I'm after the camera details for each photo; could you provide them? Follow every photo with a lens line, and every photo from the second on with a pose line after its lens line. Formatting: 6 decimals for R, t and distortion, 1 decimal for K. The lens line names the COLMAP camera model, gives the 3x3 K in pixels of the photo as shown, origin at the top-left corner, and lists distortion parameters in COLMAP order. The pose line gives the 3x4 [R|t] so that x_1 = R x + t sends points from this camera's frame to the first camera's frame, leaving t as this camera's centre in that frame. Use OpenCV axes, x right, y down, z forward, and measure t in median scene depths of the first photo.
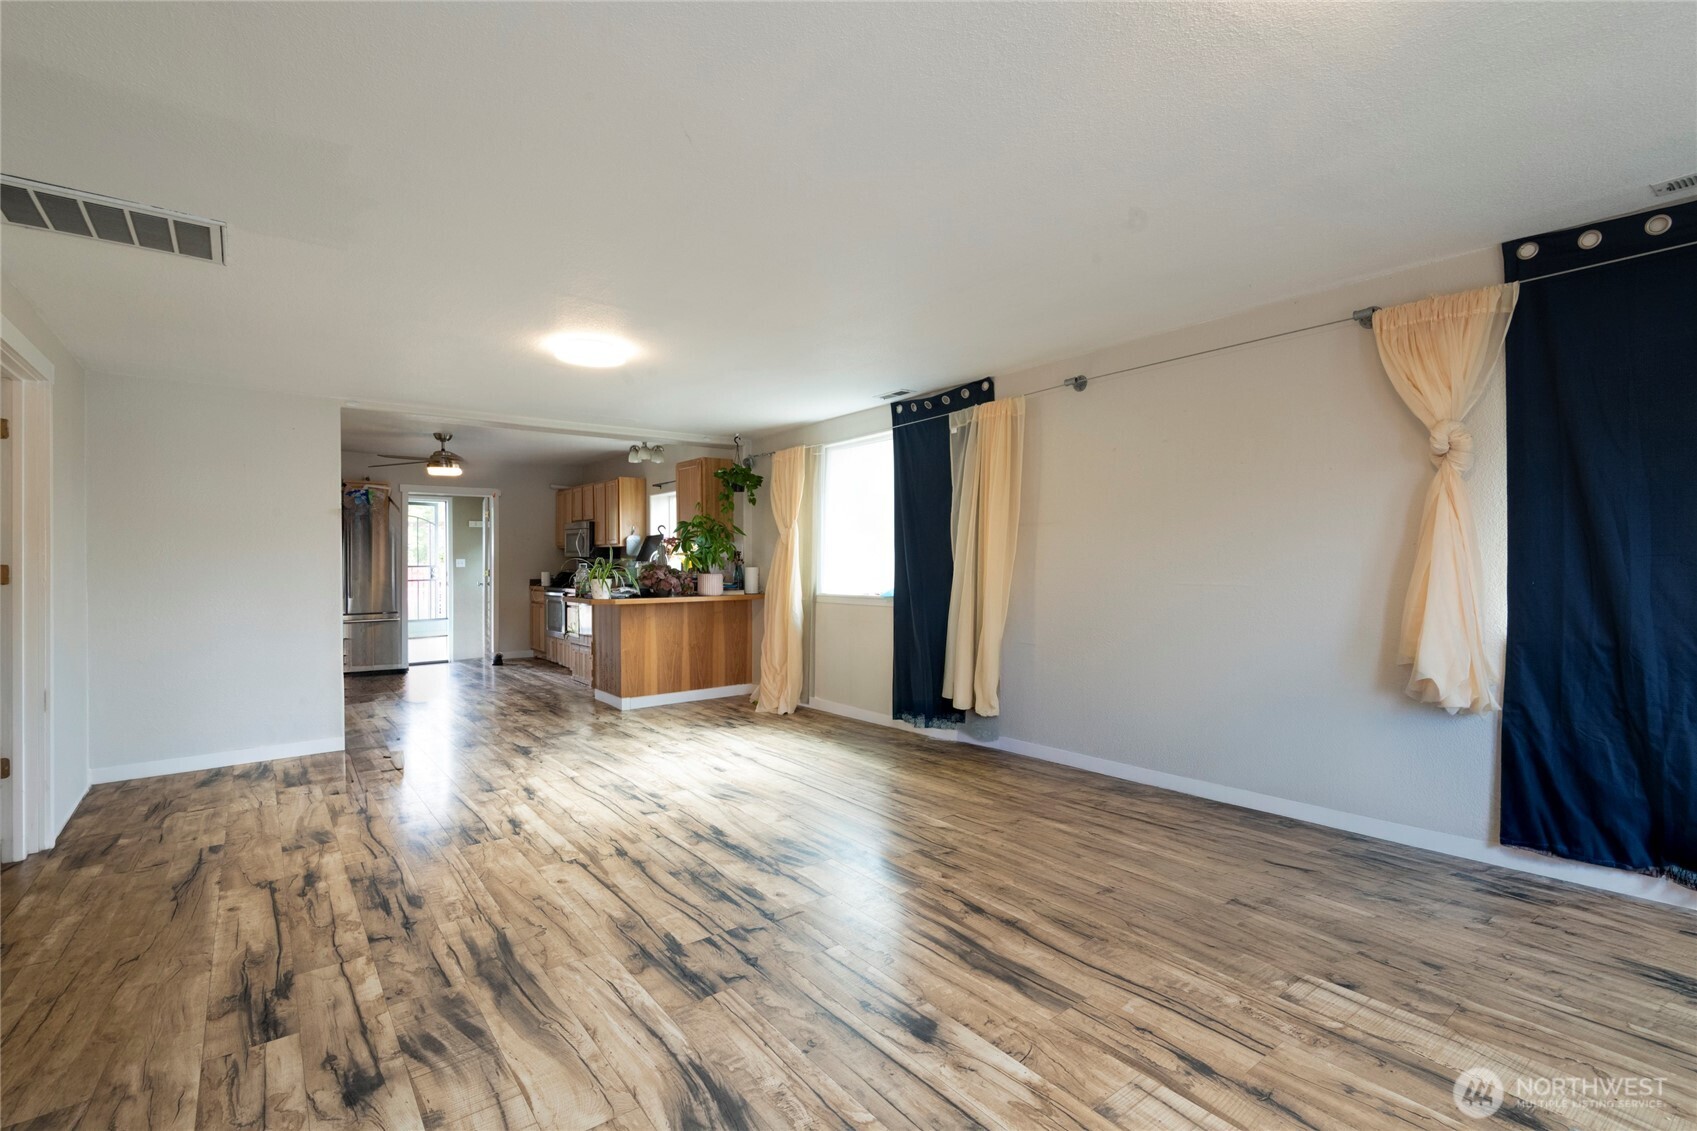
lens RADIAL K [[760.7, 0, 849.5], [0, 760.7, 551.6], [0, 0, 1]] dist [0.021273, -0.010784]
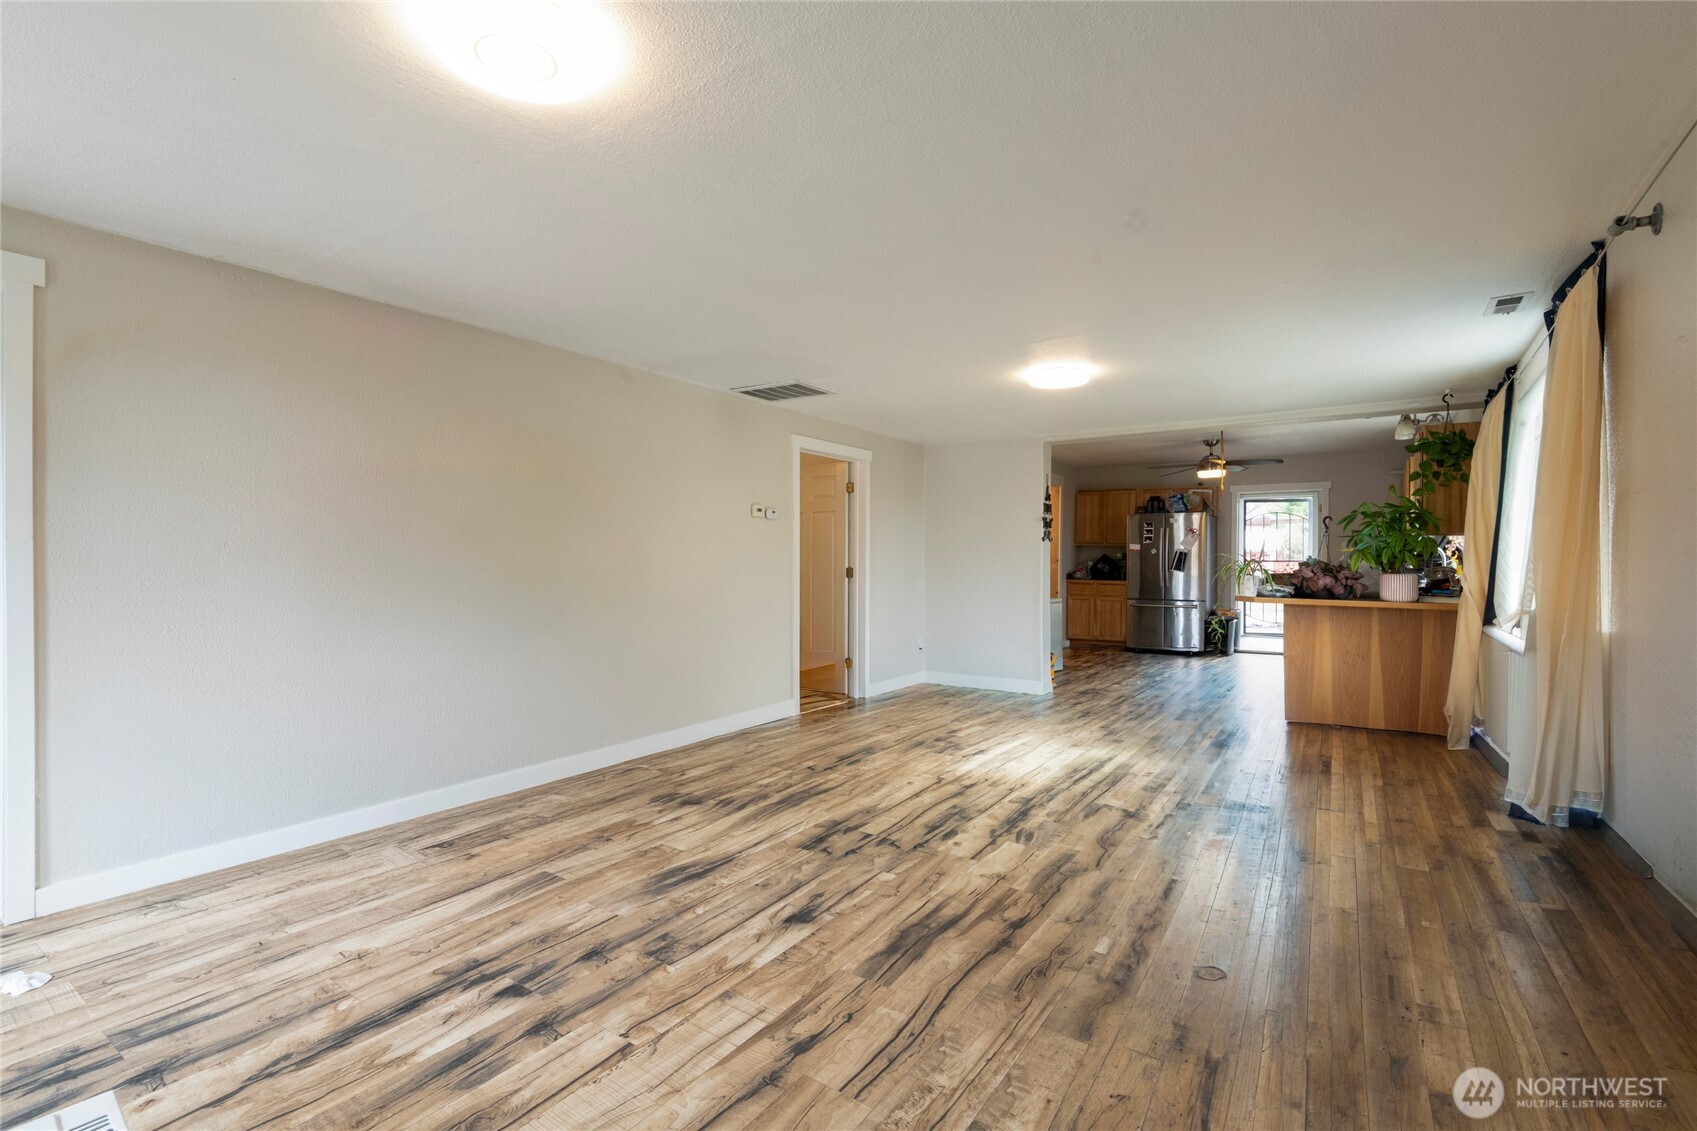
lens RADIAL K [[760.7, 0, 857.8], [0, 760.7, 558.3], [0, 0, 1]] dist [0.021273, -0.010784]
pose [[0.310483, 0.009412, -0.950532, 1.005263], [0.004725, 0.999923, 0.011445, 0.001596], [0.950567, -0.008044, 0.310415, 0.522616]]
